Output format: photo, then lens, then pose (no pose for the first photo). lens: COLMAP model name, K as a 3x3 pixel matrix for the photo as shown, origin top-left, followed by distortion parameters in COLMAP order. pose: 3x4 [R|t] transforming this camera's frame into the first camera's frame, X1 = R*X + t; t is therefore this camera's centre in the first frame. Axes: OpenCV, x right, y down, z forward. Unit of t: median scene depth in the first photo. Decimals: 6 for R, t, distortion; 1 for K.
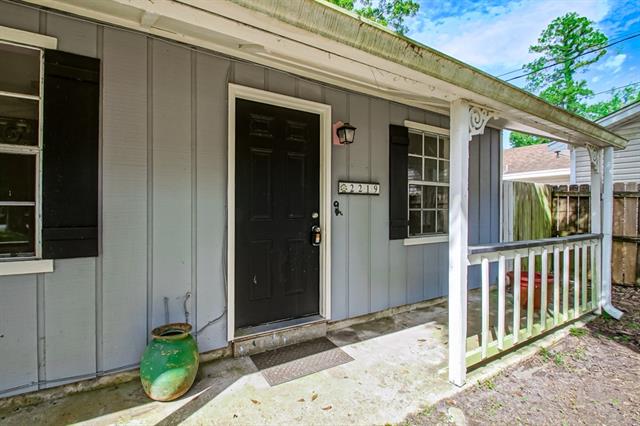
lens RADIAL K [[294.5, 0, 311.6], [0, 294.5, 213.4], [0, 0, 1]] dist [-0.009650, -0.000926]
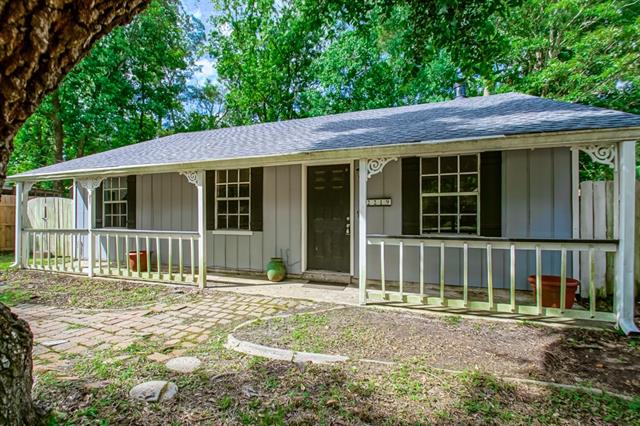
lens RADIAL K [[294.5, 0, 311.6], [0, 294.5, 213.4], [0, 0, 1]] dist [-0.009650, -0.000926]
pose [[0.634116, -0.013895, -0.773113, 1.437629], [-0.003489, 0.999777, -0.020830, 0.016807], [0.773230, 0.015906, 0.633926, -0.394201]]
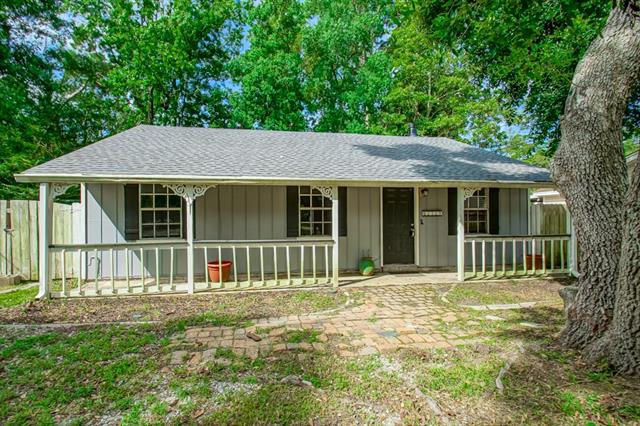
lens RADIAL K [[291.6, 0, 318.4], [0, 291.6, 218.1], [0, 0, 1]] dist [0.001848, -0.000005]
pose [[0.933239, -0.009342, -0.359134, 0.178987], [0.007955, 0.999954, -0.005338, -0.049446], [0.359167, 0.002125, 0.933271, -1.841103]]
